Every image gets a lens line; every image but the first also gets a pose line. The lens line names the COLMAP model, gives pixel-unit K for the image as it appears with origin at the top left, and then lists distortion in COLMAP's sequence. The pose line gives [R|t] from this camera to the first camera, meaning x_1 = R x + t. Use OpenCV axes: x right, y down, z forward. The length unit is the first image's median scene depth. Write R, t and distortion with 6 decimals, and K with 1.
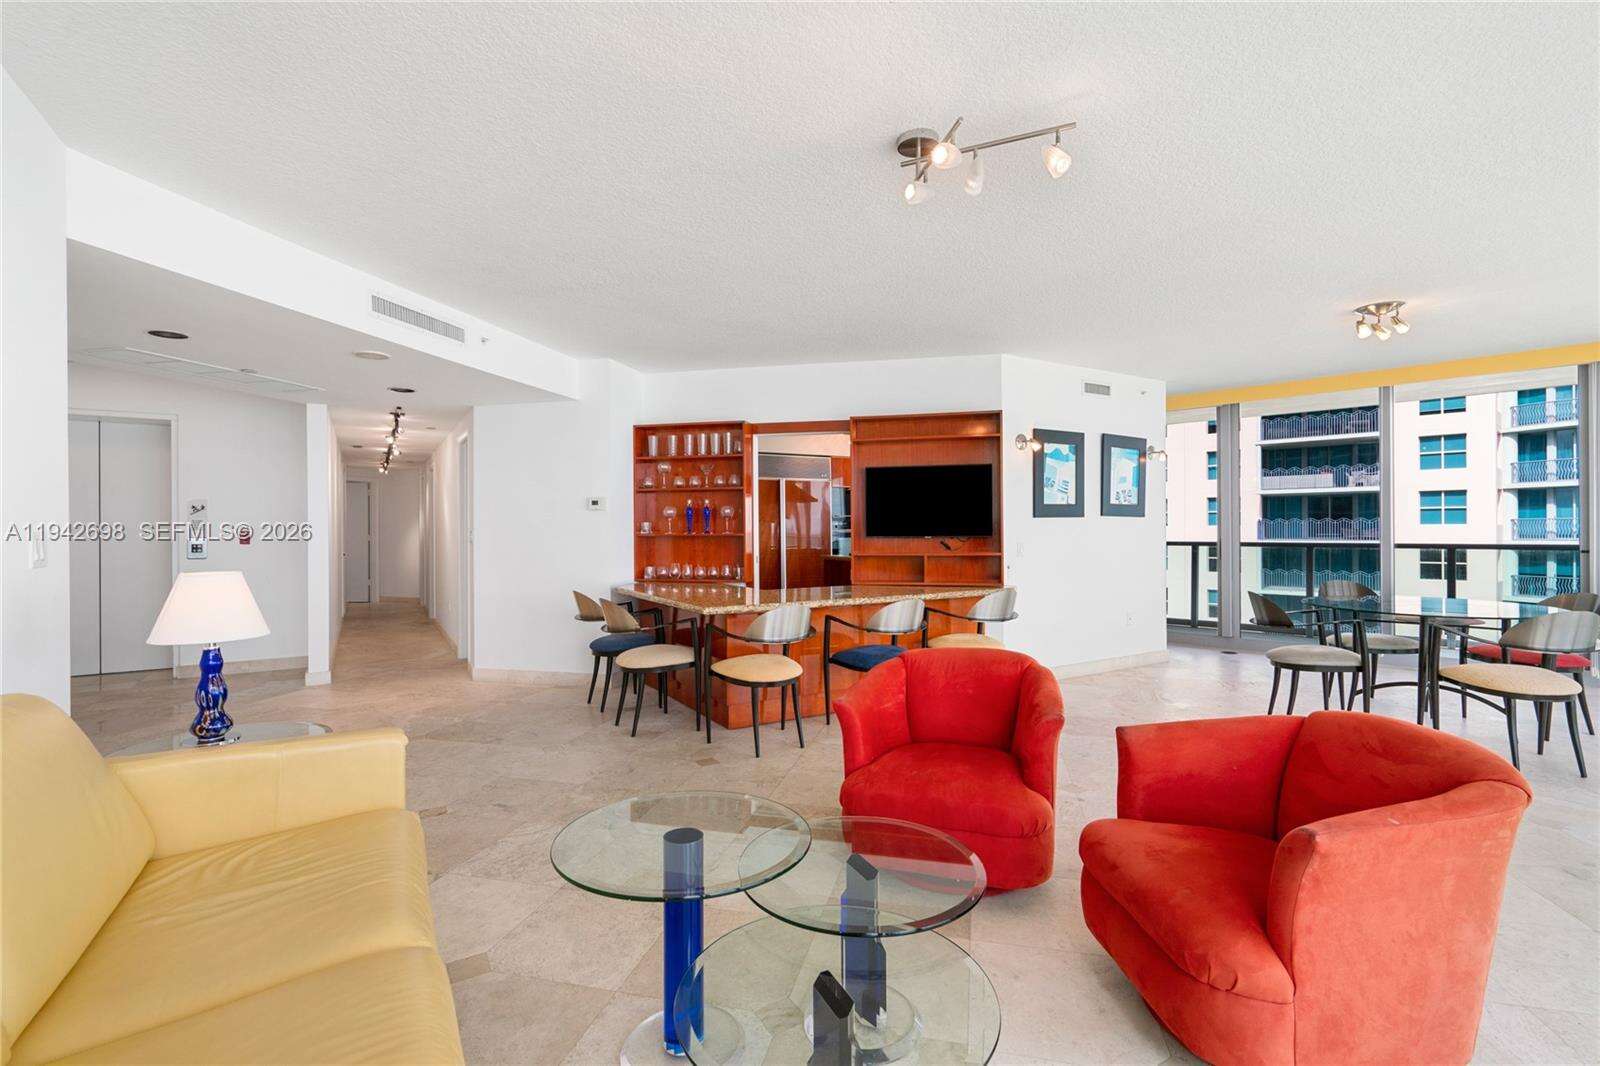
lens RADIAL K [[737.5, 0, 803.2], [0, 737.5, 531.3], [0, 0, 1]] dist [0.000449, 0.000544]
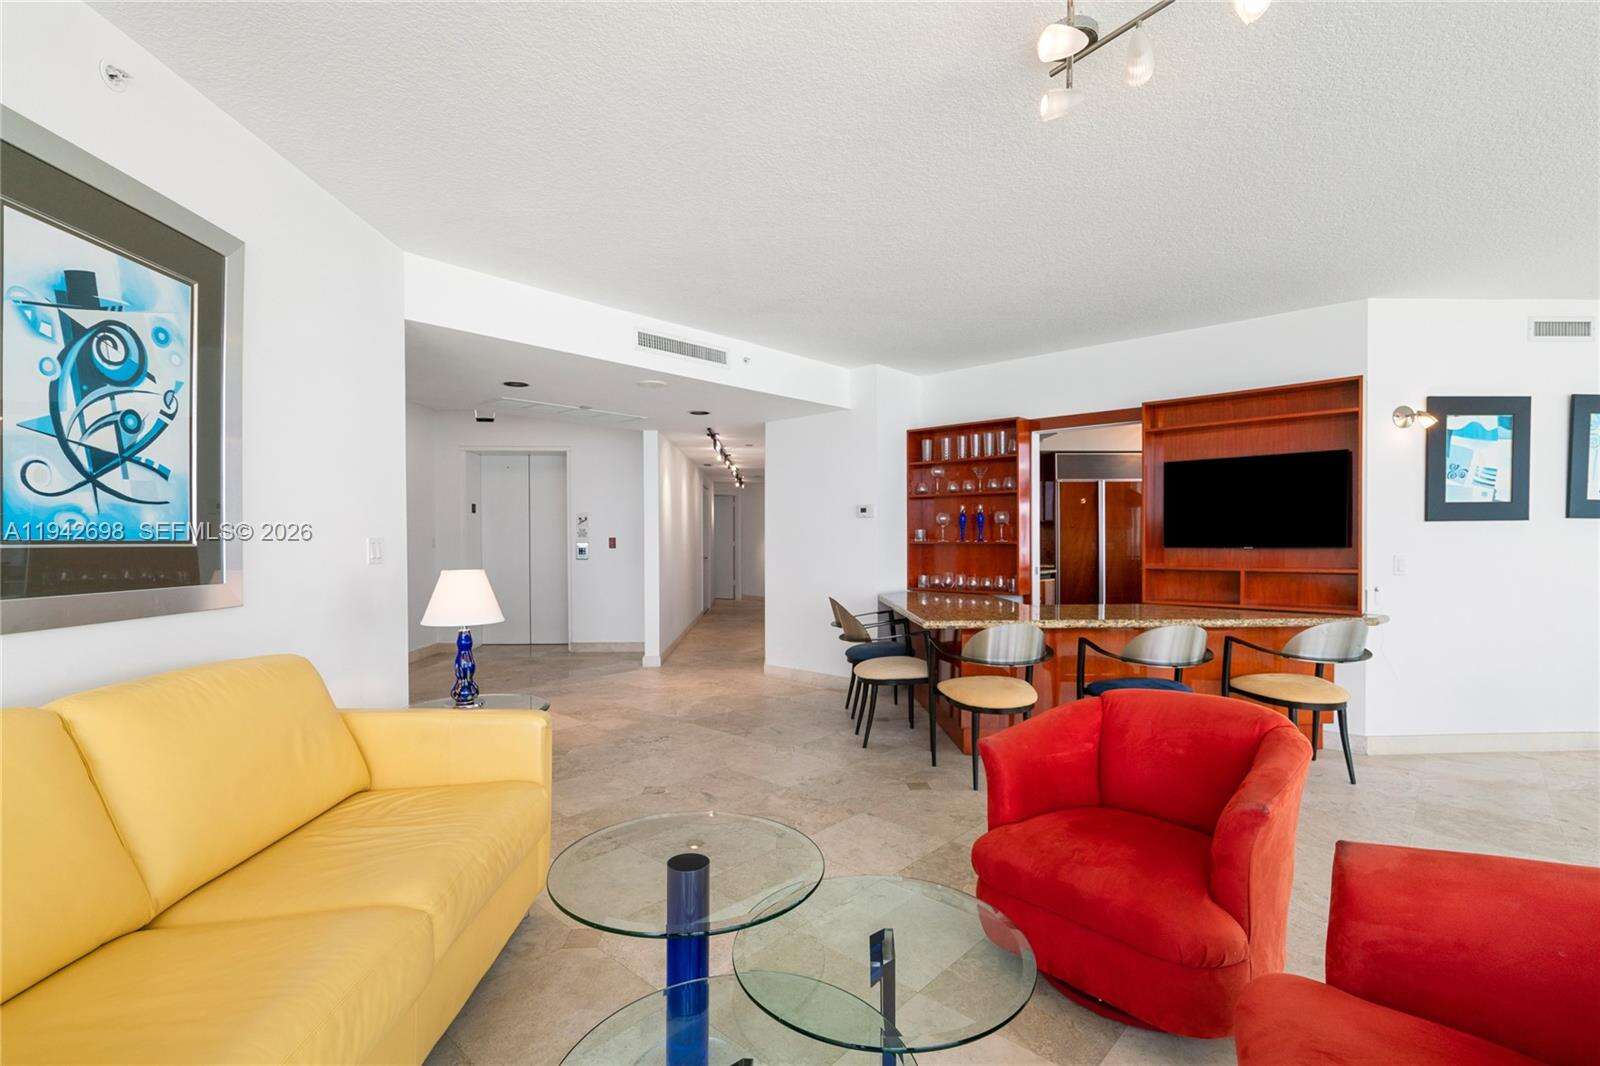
lens RADIAL K [[735.3, 0, 803.2], [0, 735.3, 546.1], [0, 0, 1]] dist [-0.000455, 0.000798]
pose [[0.872873, 0.008254, -0.487878, 0.132445], [-0.003653, 0.999939, 0.010382, 0.000225], [0.487934, -0.007279, 0.872850, 0.082578]]
